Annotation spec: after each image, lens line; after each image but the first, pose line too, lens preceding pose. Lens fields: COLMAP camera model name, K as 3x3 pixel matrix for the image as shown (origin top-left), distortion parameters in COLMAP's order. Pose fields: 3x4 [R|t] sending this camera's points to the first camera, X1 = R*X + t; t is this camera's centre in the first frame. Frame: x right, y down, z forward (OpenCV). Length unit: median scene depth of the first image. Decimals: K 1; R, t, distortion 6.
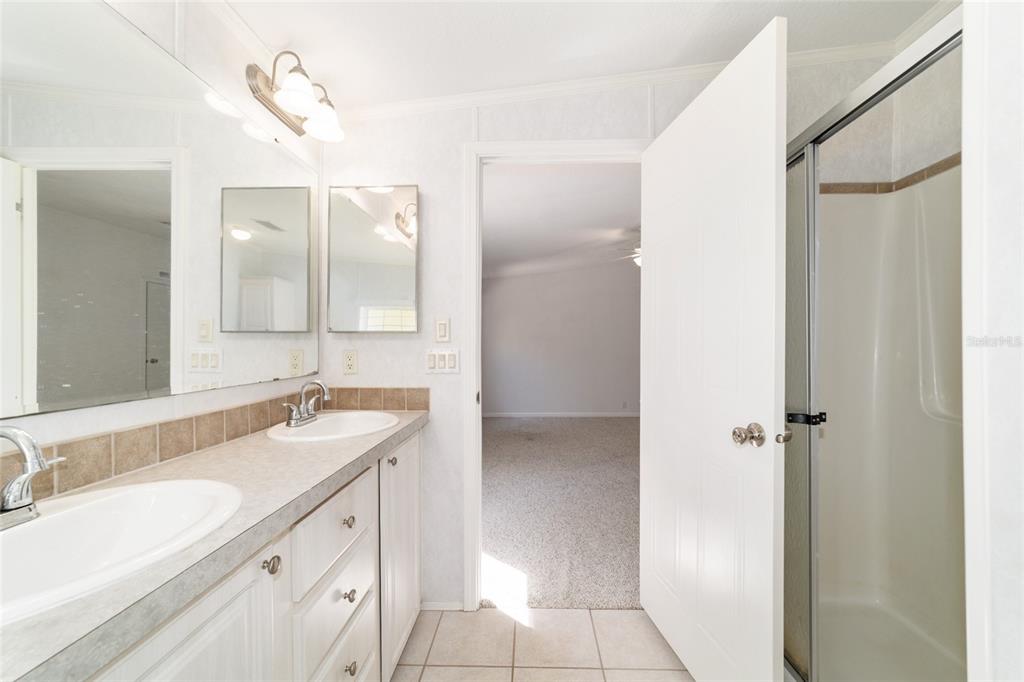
lens RADIAL K [[391.4, 0, 511.5], [0, 391.4, 339.0], [0, 0, 1]] dist [-0.018605, 0.008292]
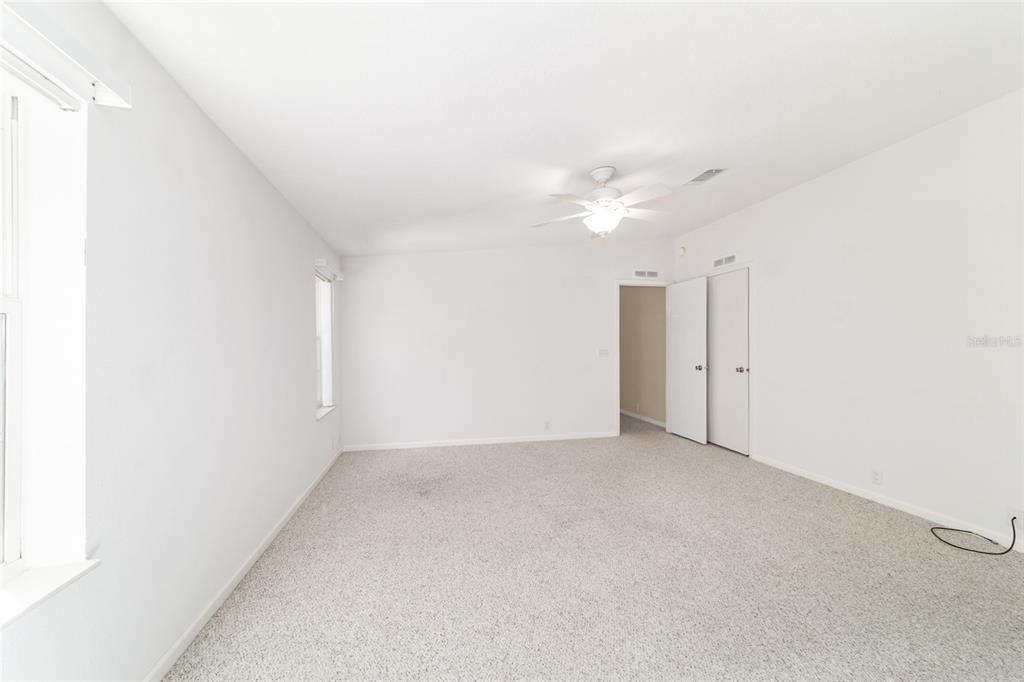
lens RADIAL K [[391.4, 0, 511.5], [0, 391.4, 339.0], [0, 0, 1]] dist [-0.018605, 0.008292]
pose [[0.964891, 0.000172, 0.262650, 0.019146], [0.001882, 0.999970, -0.007571, 0.002724], [-0.262643, 0.007799, 0.964862, 0.365550]]
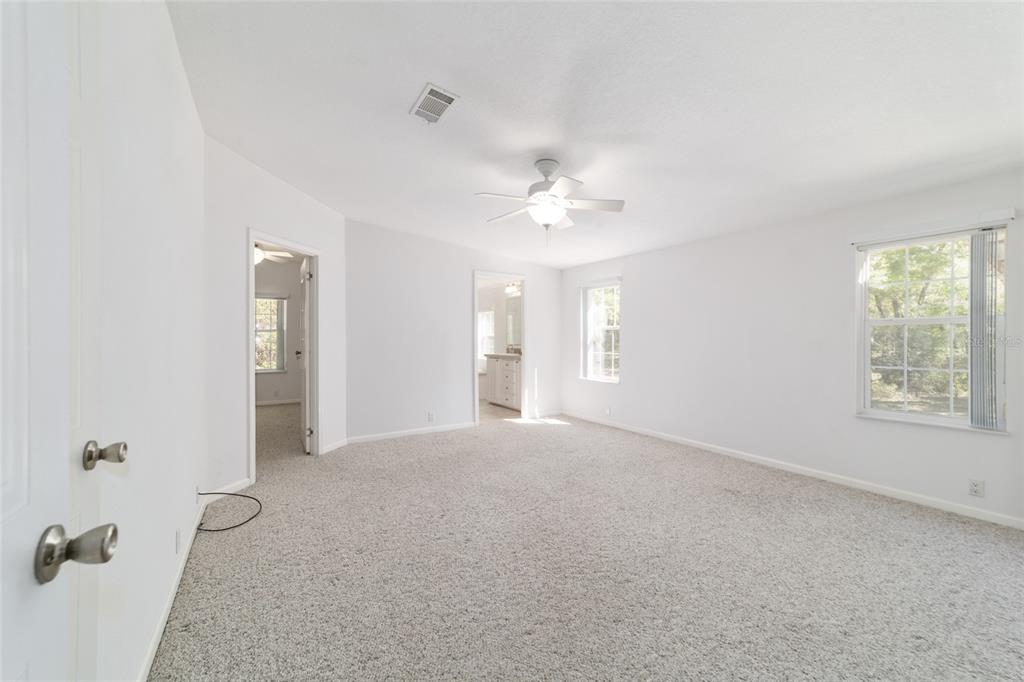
lens RADIAL K [[393.0, 0, 512.5], [0, 393.0, 339.1], [0, 0, 1]] dist [-0.008444, 0.000169]
pose [[-0.806624, 0.000784, -0.591065, 0.751268], [0.002880, 0.999992, -0.002604, 0.016378], [0.591058, -0.003803, -0.806620, 1.415963]]
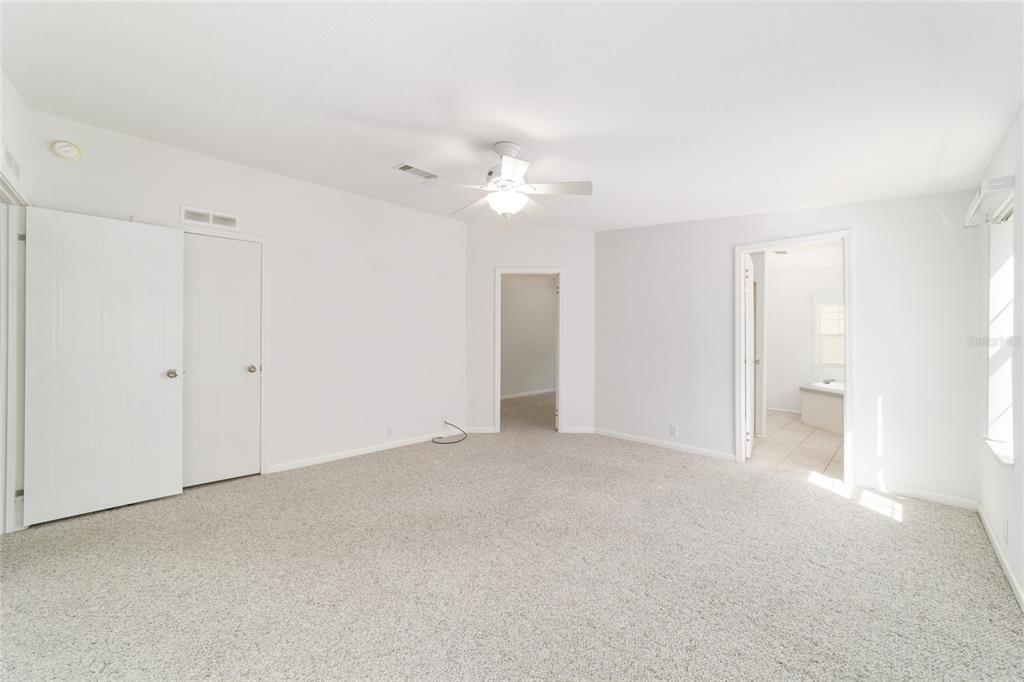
lens RADIAL K [[391.4, 0, 511.5], [0, 391.4, 339.0], [0, 0, 1]] dist [-0.018605, 0.008292]
pose [[-0.732035, 0.001806, 0.681264, -0.065072], [-0.003652, 0.999972, -0.006576, 0.016651], [-0.681257, -0.007302, -0.732008, 1.347492]]
